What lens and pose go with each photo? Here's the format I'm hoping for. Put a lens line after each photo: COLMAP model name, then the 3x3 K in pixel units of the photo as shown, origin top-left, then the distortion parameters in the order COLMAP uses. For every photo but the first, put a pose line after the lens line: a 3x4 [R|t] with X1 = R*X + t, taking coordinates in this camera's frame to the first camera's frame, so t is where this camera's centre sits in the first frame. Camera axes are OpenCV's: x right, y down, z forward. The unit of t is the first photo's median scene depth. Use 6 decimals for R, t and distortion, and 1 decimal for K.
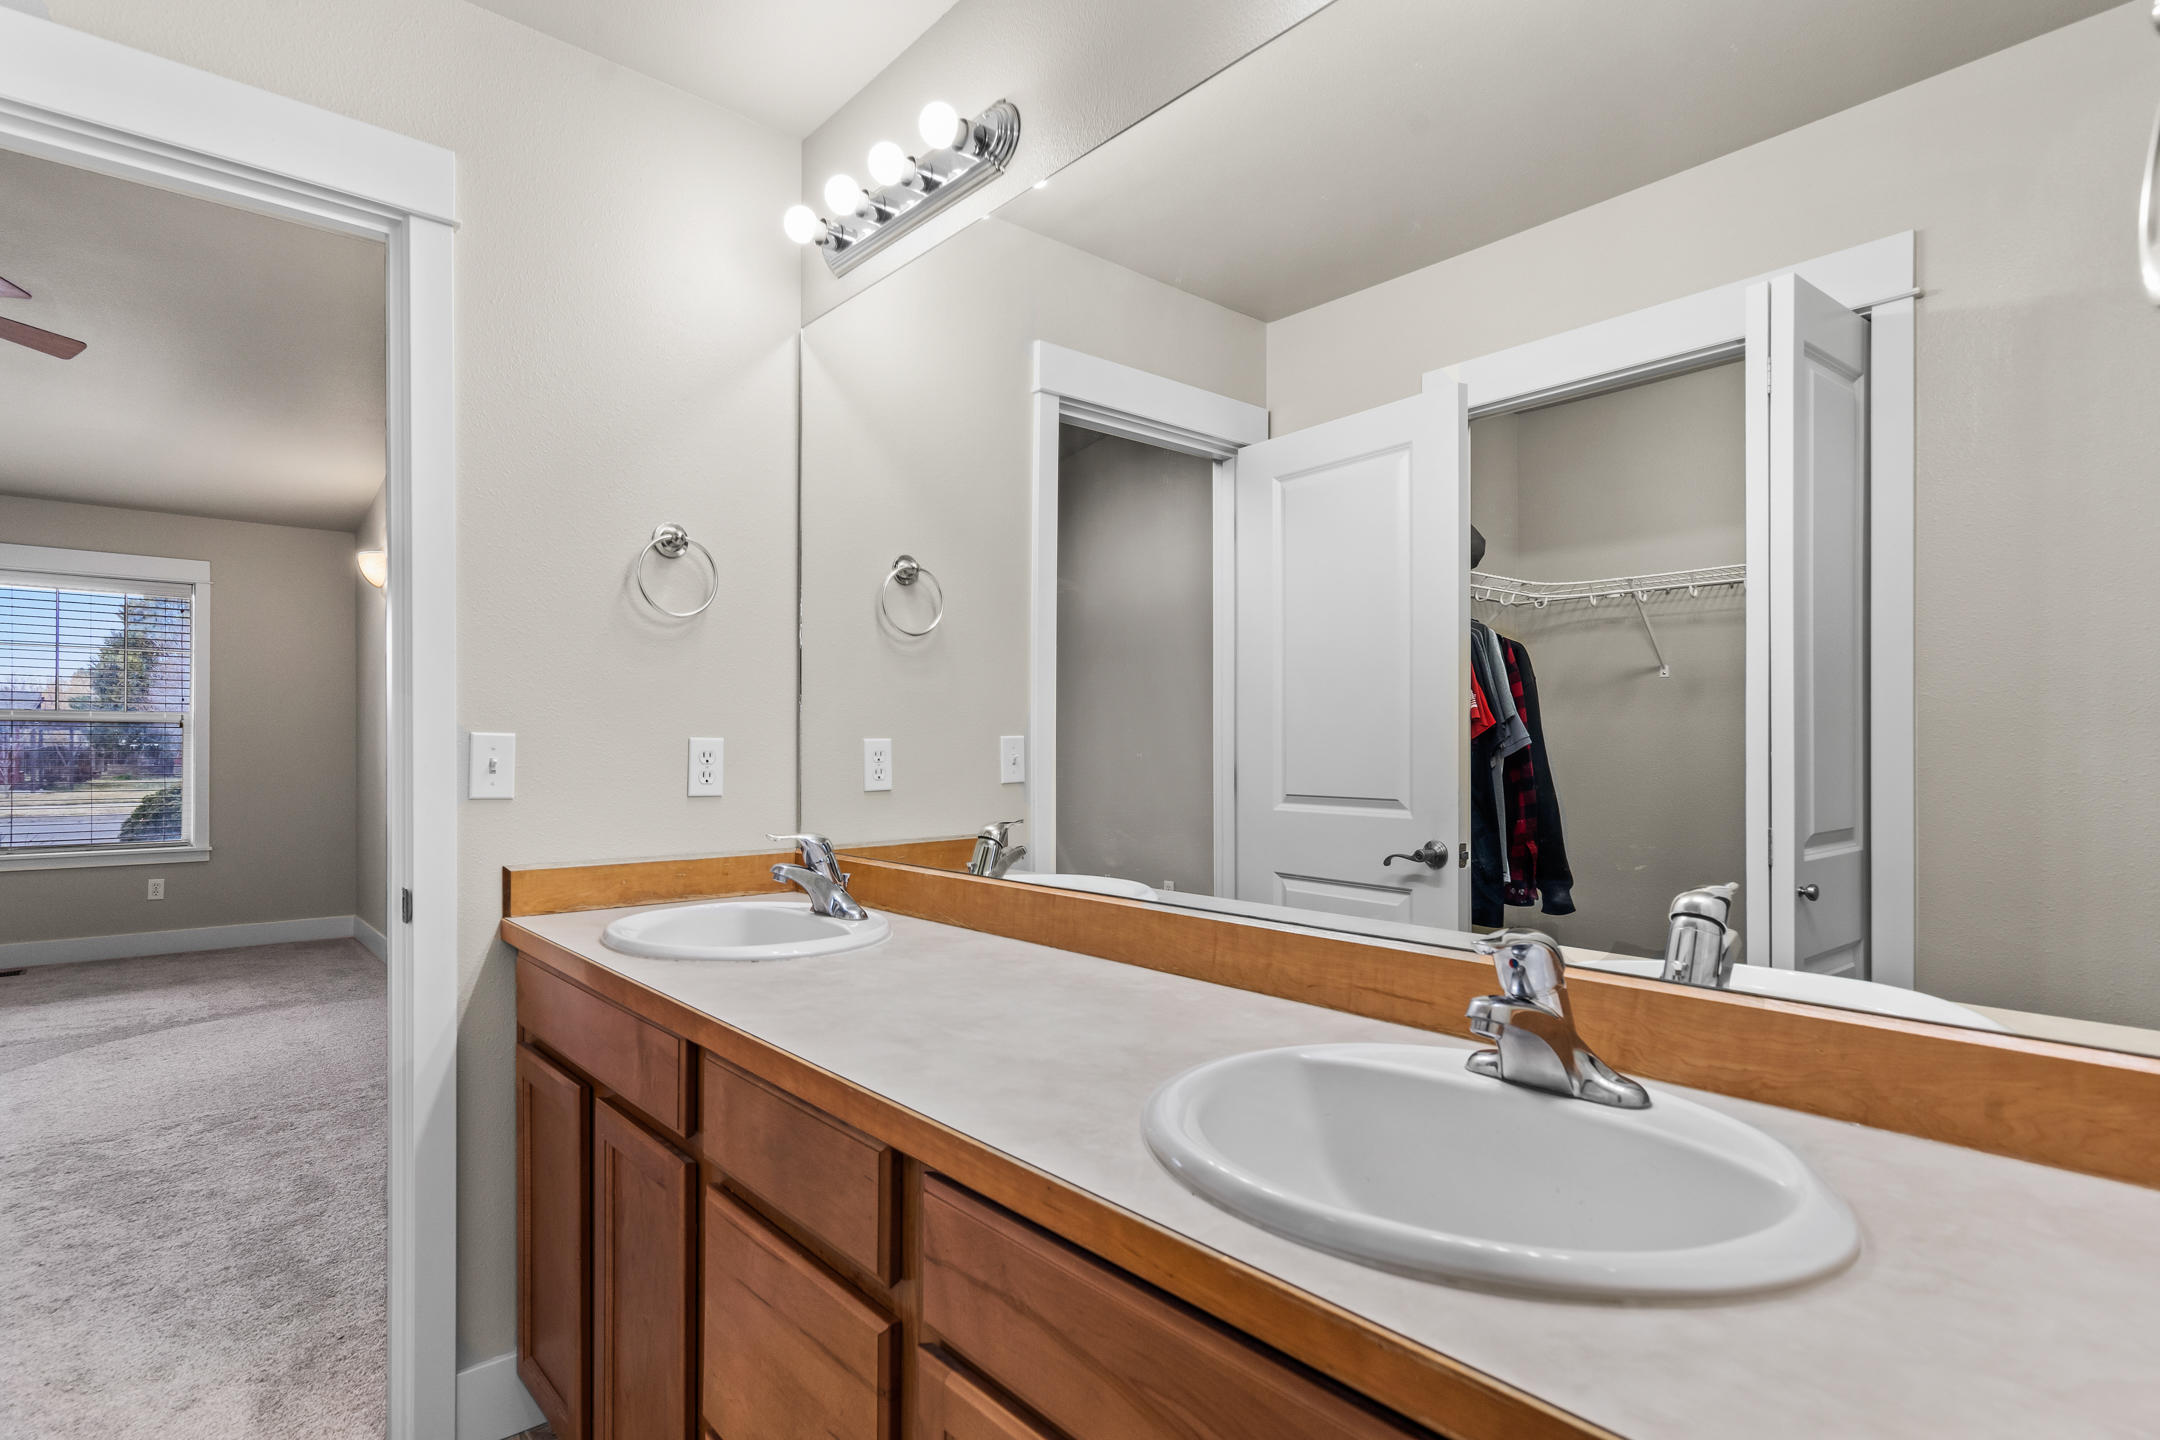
lens RADIAL K [[1126.5, 0, 1078.6], [0, 1126.5, 742.1], [0, 0, 1]] dist [-0.001202, -0.000132]
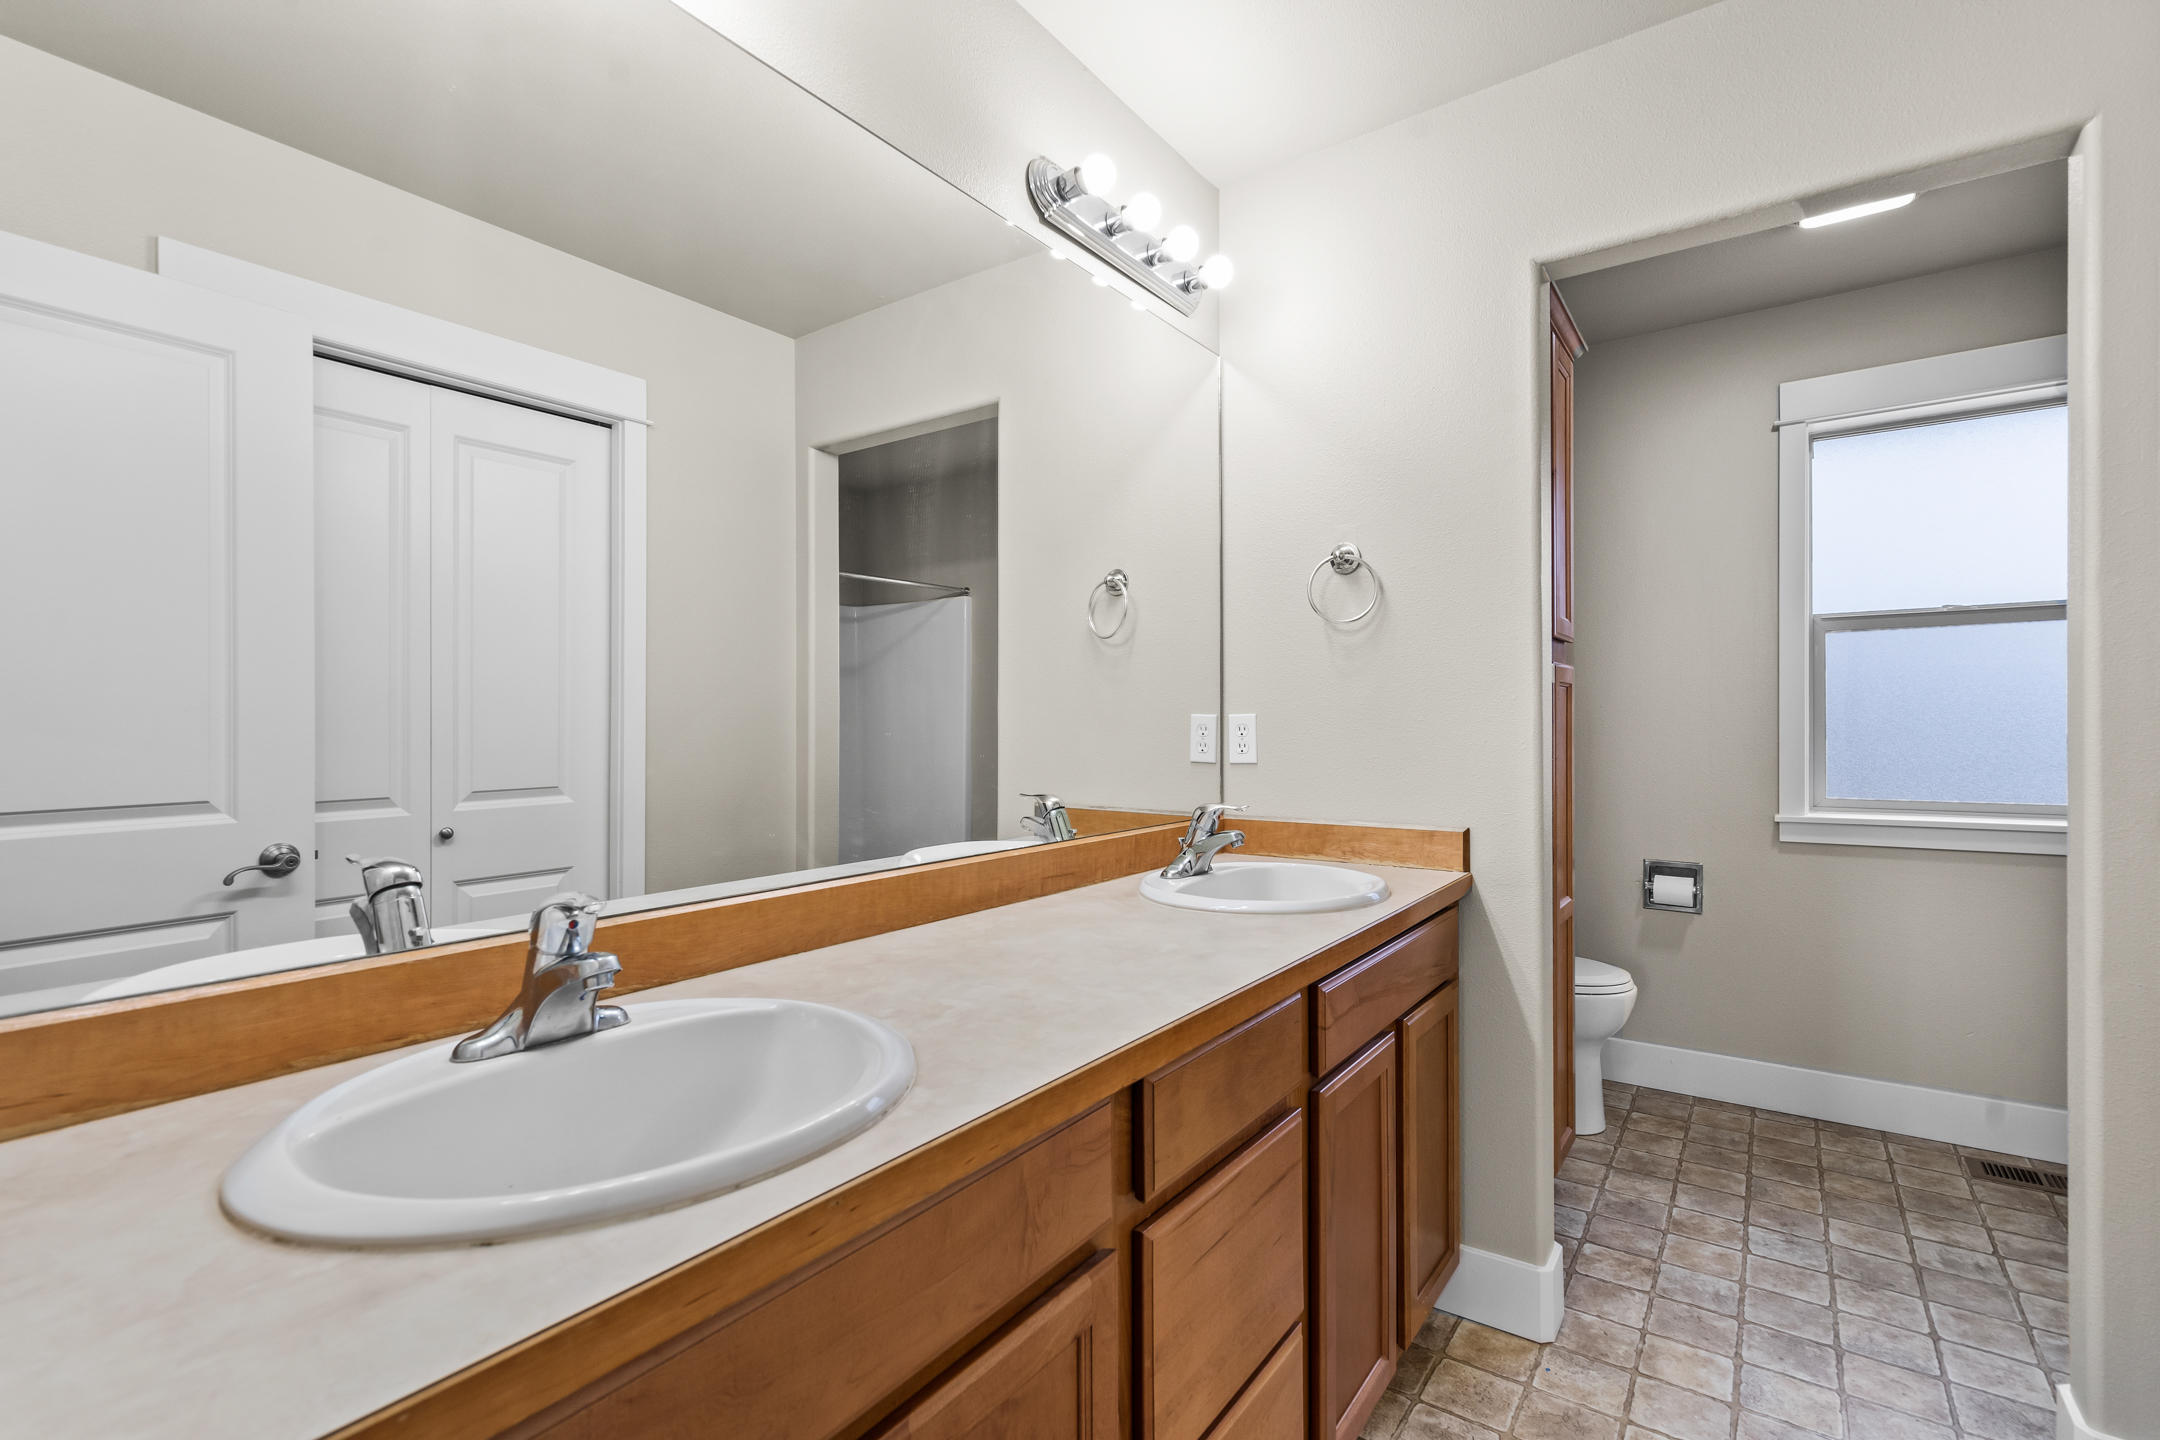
lens RADIAL K [[994.6, 0, 1053.6], [0, 994.6, 717.8], [0, 0, 1]] dist [-0.005623, -0.000937]
pose [[-0.230765, 0.000779, 0.973009, -0.637280], [0.004496, 0.999990, 0.000266, -0.003392], [-0.972999, 0.004436, -0.230766, 0.746588]]
